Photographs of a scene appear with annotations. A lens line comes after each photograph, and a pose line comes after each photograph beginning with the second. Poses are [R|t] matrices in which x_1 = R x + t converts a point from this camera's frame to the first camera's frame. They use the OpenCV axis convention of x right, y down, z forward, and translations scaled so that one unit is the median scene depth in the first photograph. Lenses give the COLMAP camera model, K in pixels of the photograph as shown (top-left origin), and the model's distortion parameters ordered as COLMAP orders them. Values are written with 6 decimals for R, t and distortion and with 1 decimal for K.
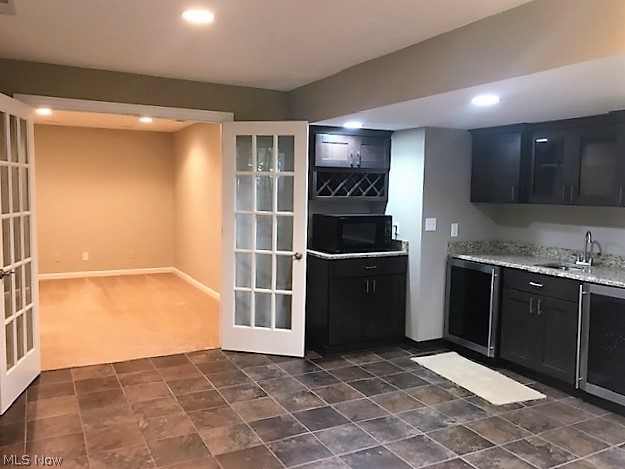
lens RADIAL K [[531.1, 0, 307.5], [0, 531.1, 234.7], [0, 0, 1]] dist [0.067697, -0.014305]
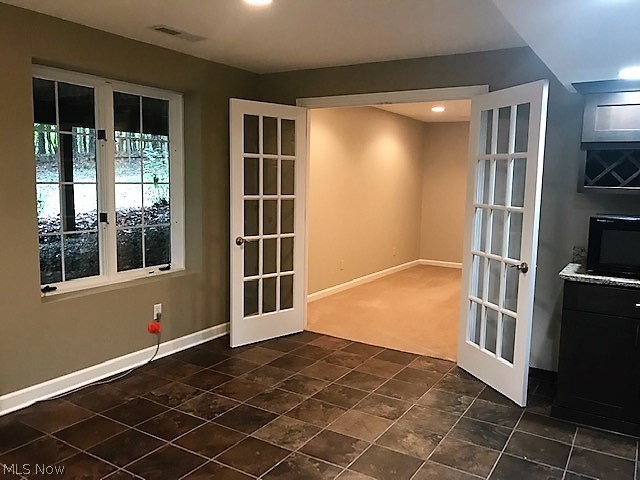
lens RADIAL K [[543.8, 0, 314.5], [0, 543.8, 240.0], [0, 0, 1]] dist [0.067697, -0.014305]
pose [[0.496727, 0.098478, -0.862302, 0.534486], [-0.078367, 0.994572, 0.068441, -0.030032], [0.864361, 0.033579, 0.501749, 0.403577]]
